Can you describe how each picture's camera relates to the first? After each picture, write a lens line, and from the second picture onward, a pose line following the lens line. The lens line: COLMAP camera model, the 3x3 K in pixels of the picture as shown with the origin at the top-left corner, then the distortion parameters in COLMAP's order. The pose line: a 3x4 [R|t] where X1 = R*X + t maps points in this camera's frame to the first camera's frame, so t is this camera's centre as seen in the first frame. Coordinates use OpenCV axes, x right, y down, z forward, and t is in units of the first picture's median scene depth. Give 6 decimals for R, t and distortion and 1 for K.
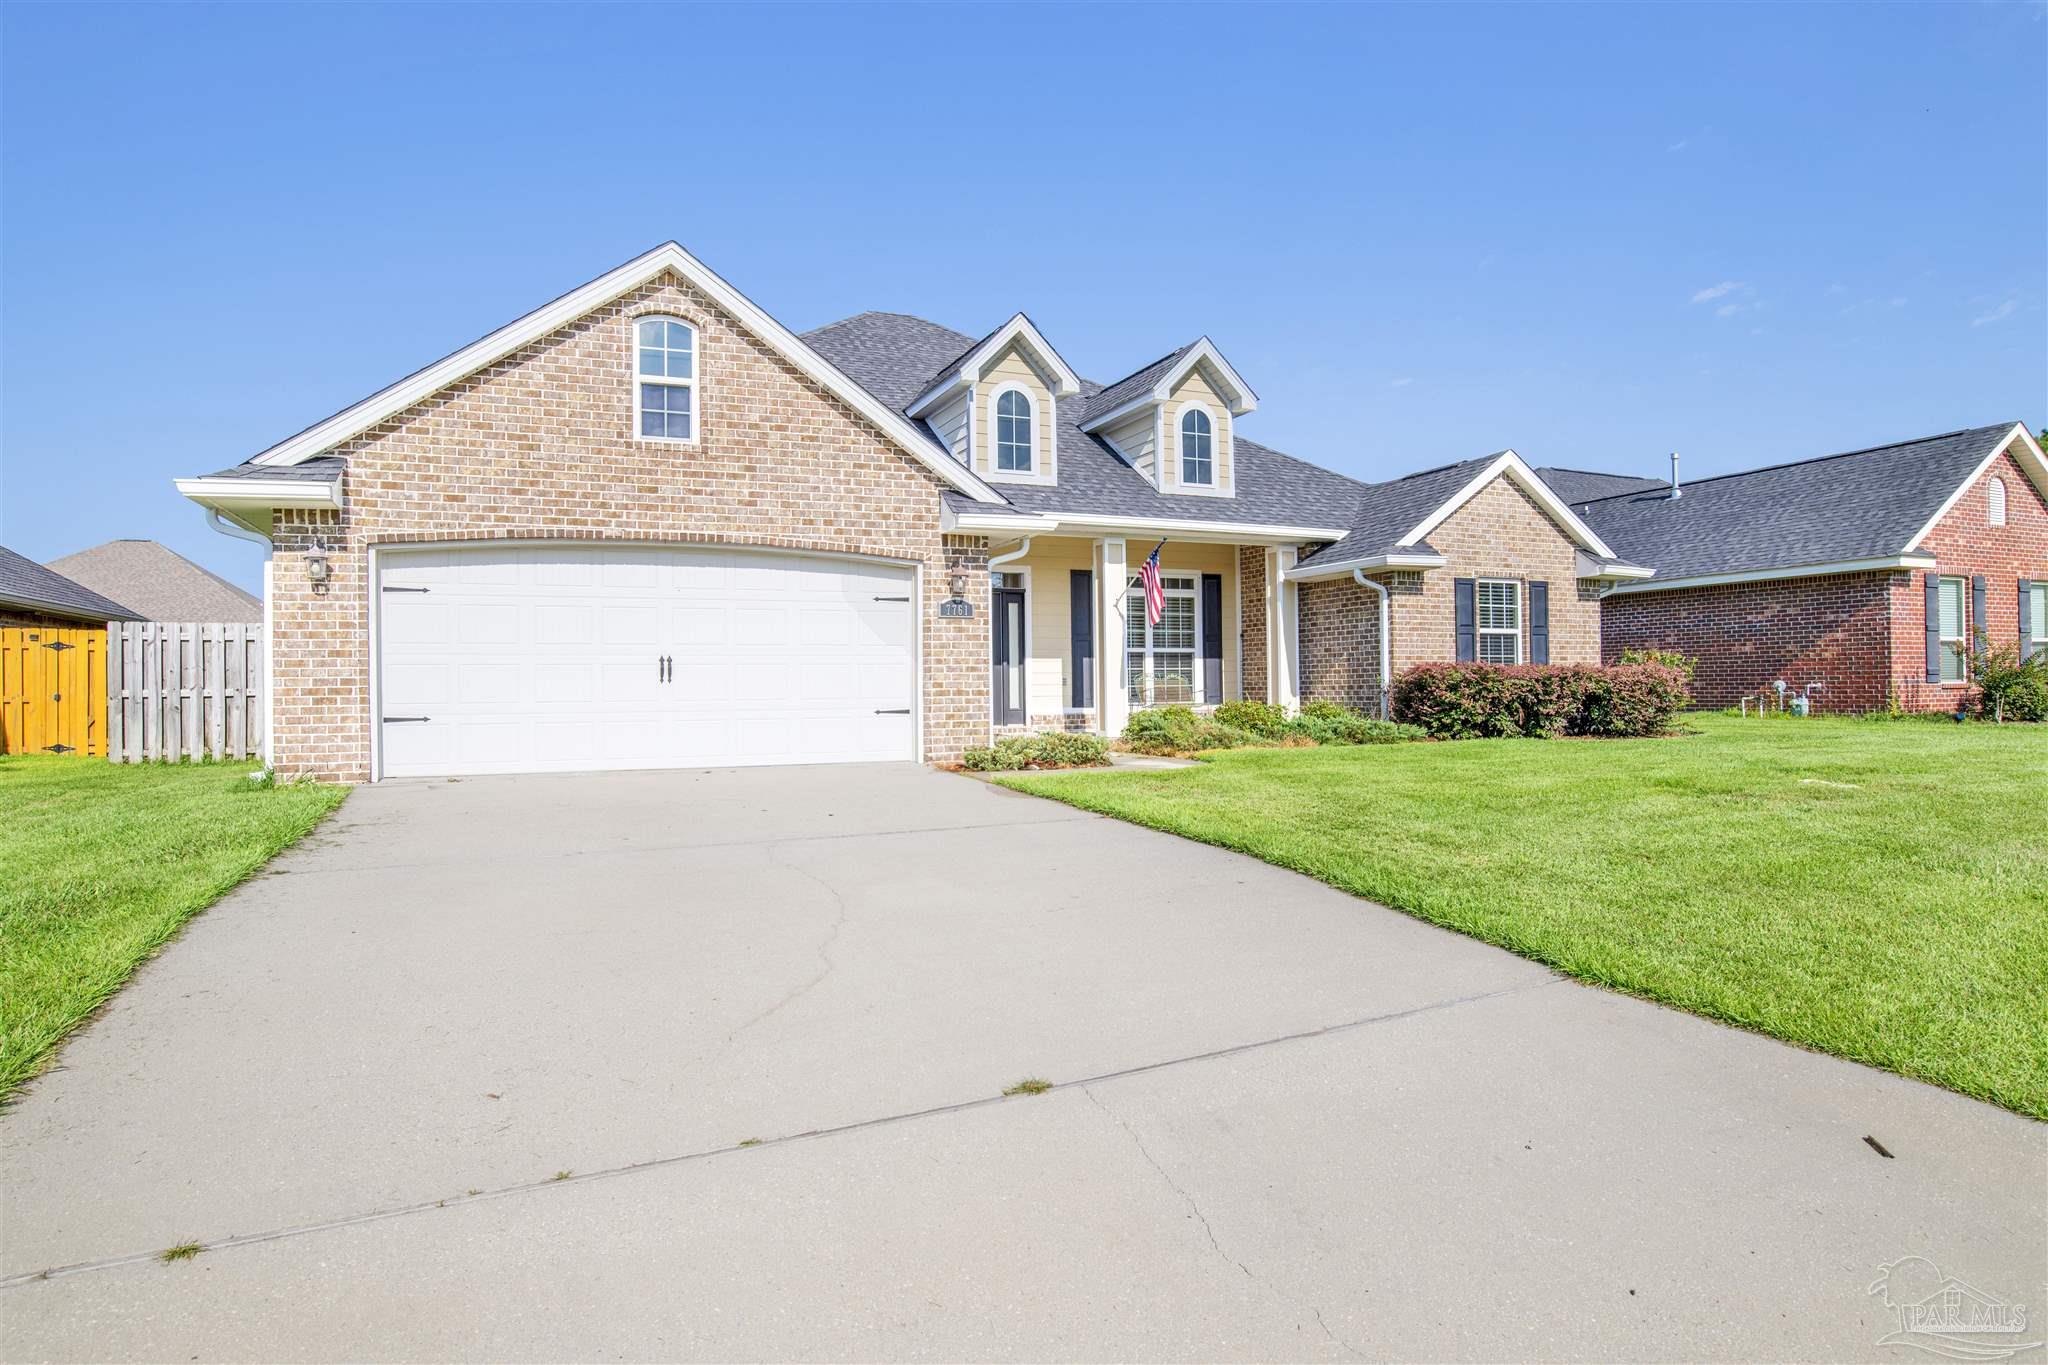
lens RADIAL K [[1152.7, 0, 1024.0], [0, 1152.7, 682.5], [0, 0, 1]] dist [-0.080236, 0.038302]
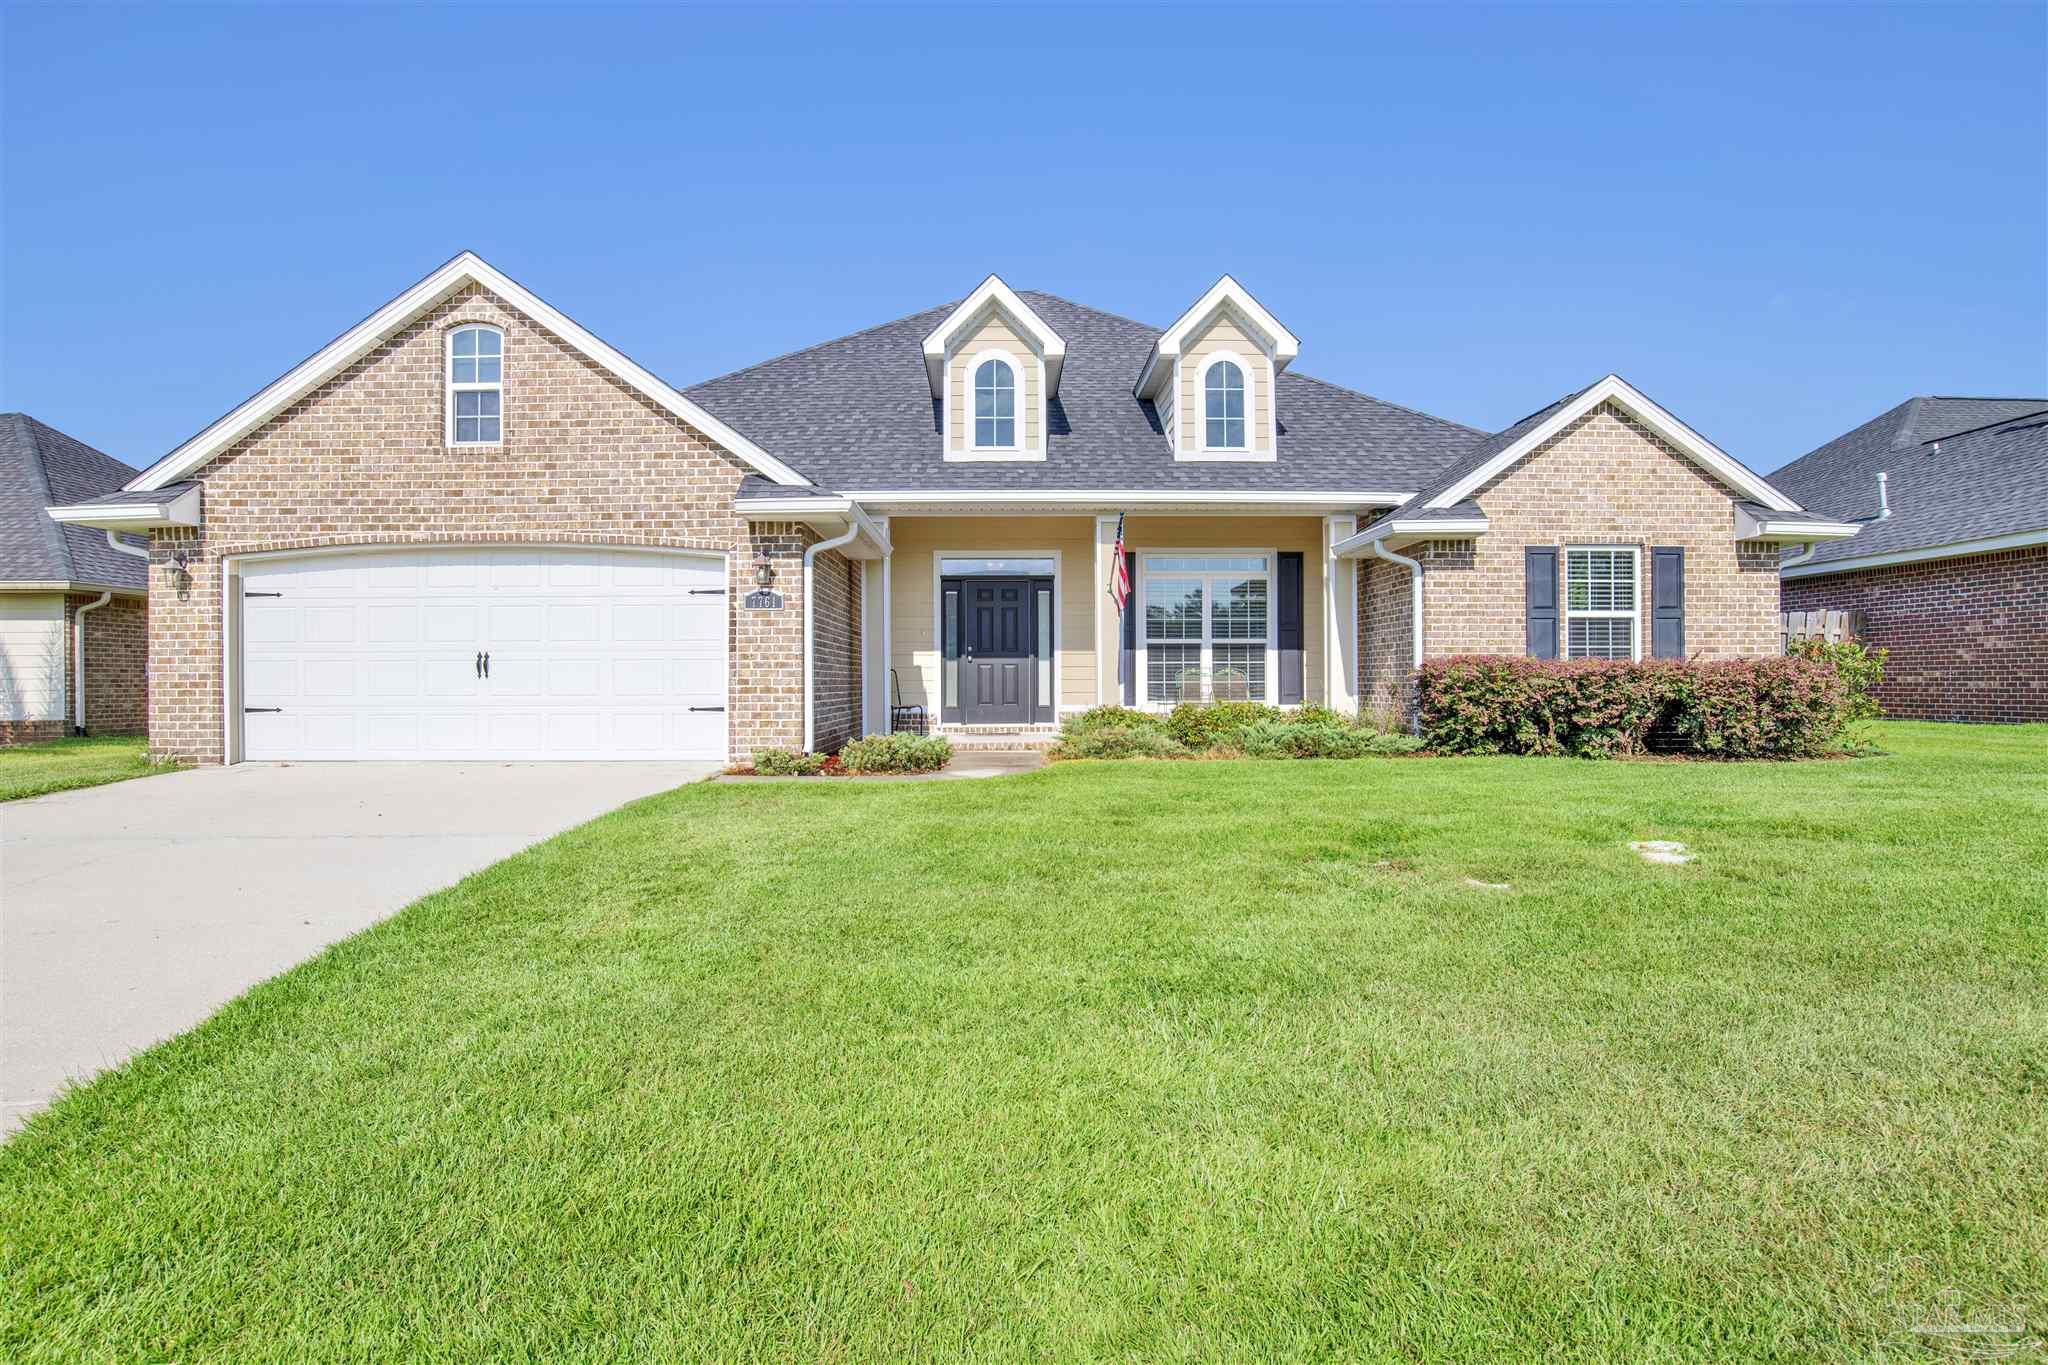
lens RADIAL K [[1152.7, 0, 1024.0], [0, 1152.7, 682.5], [0, 0, 1]] dist [-0.080236, 0.038302]
pose [[0.926363, 0.007772, -0.376552, 0.361079], [-0.004087, 0.999936, 0.010584, -0.005985], [0.376610, -0.008266, 0.926335, 0.157437]]
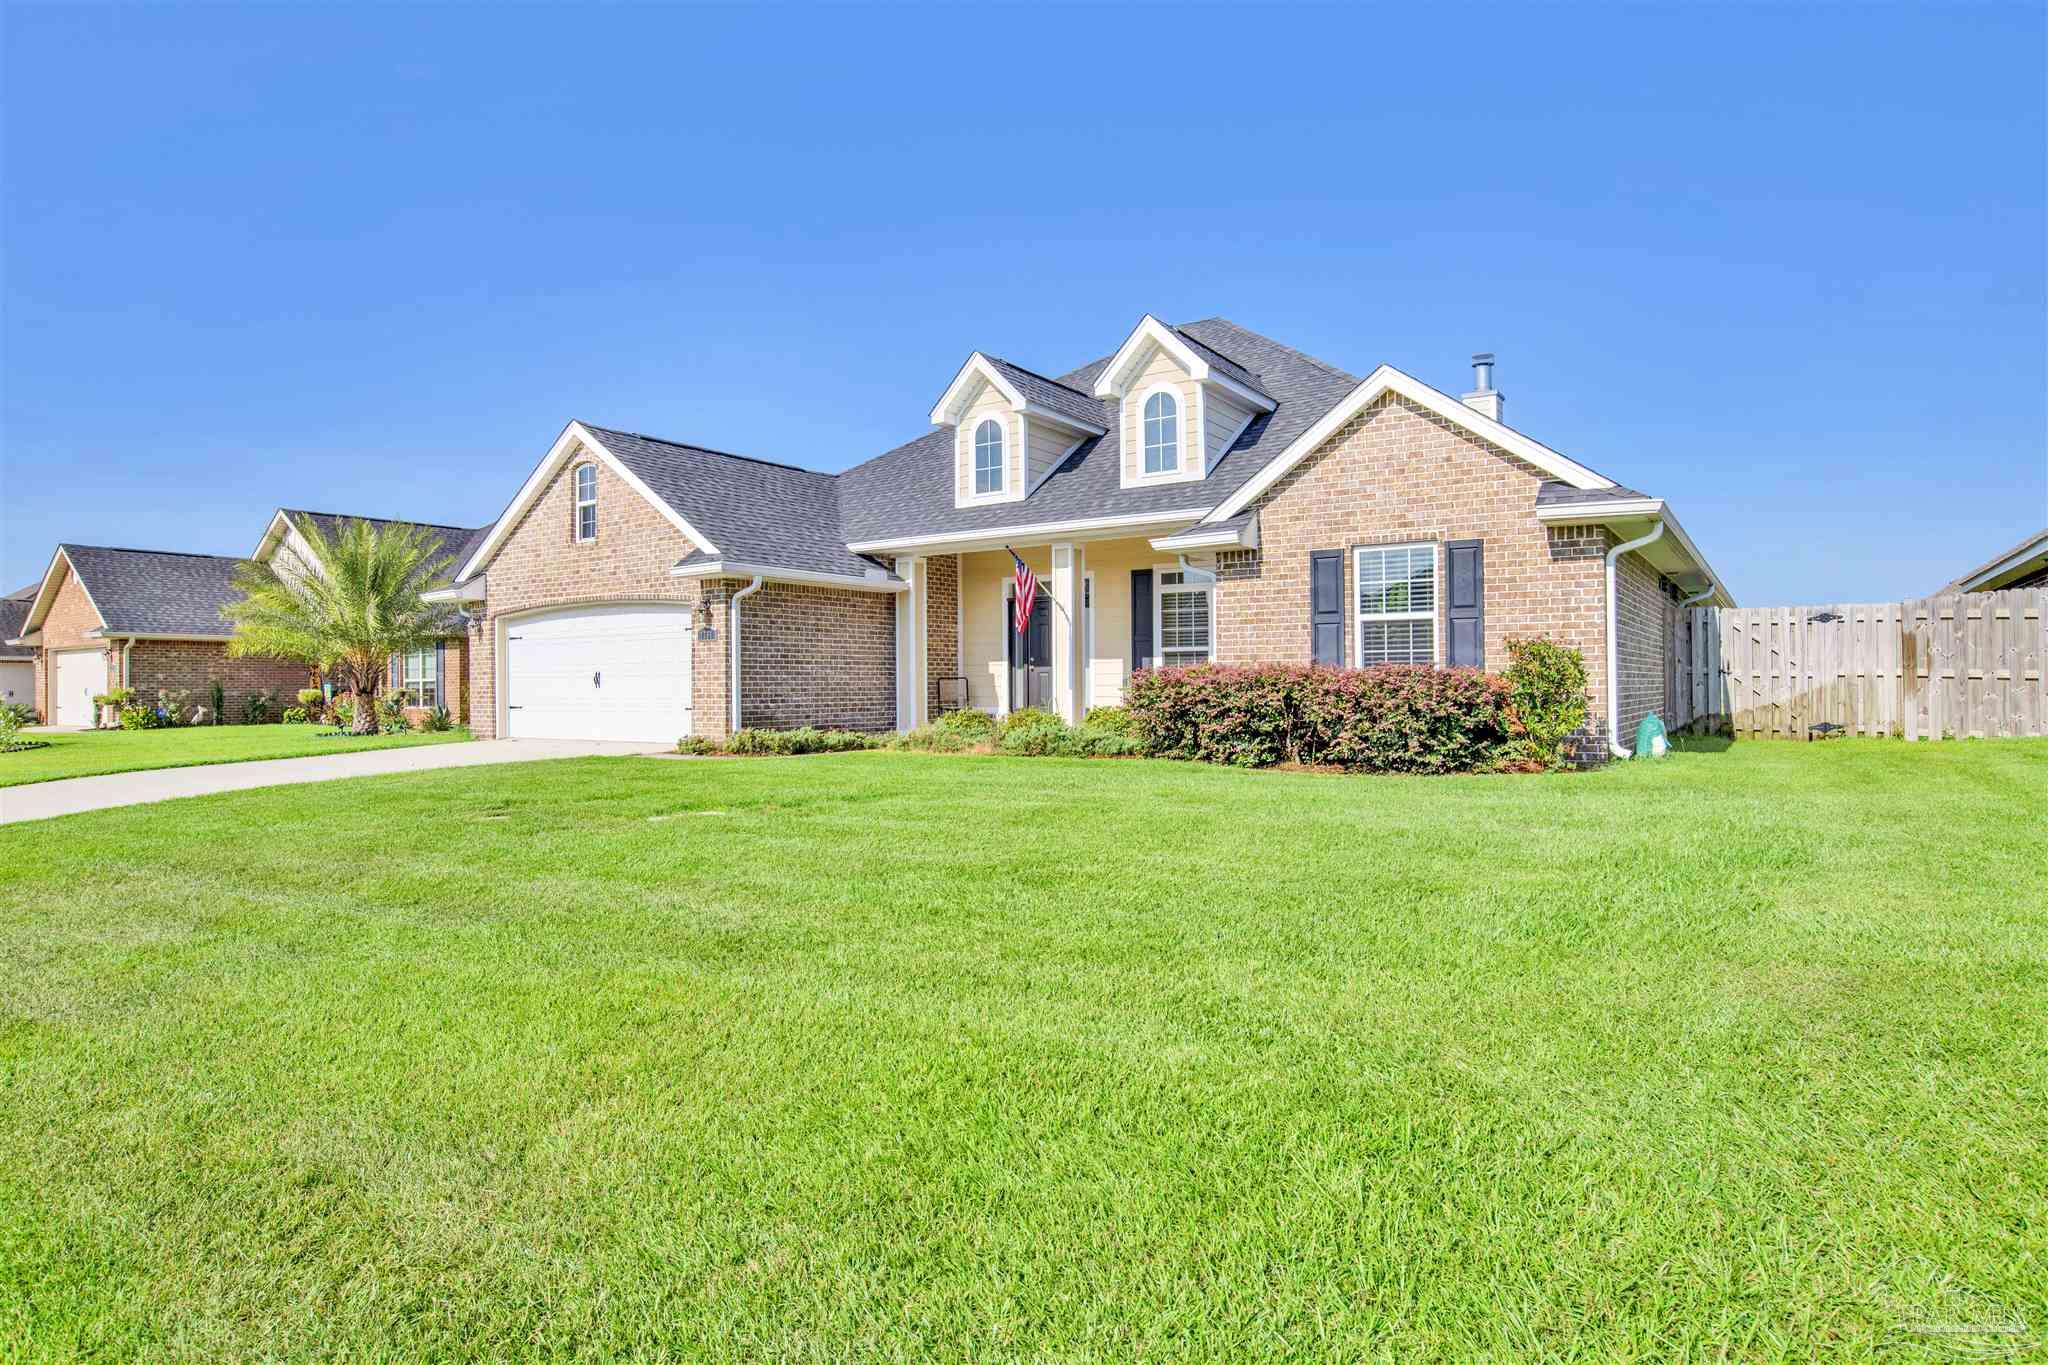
lens RADIAL K [[1152.7, 0, 1024.0], [0, 1152.7, 682.5], [0, 0, 1]] dist [-0.080236, 0.038302]
pose [[0.545117, 0.005195, -0.838344, 0.940900], [0.009090, 0.999885, 0.012106, -0.014841], [0.838311, -0.014220, 0.545007, 0.424777]]
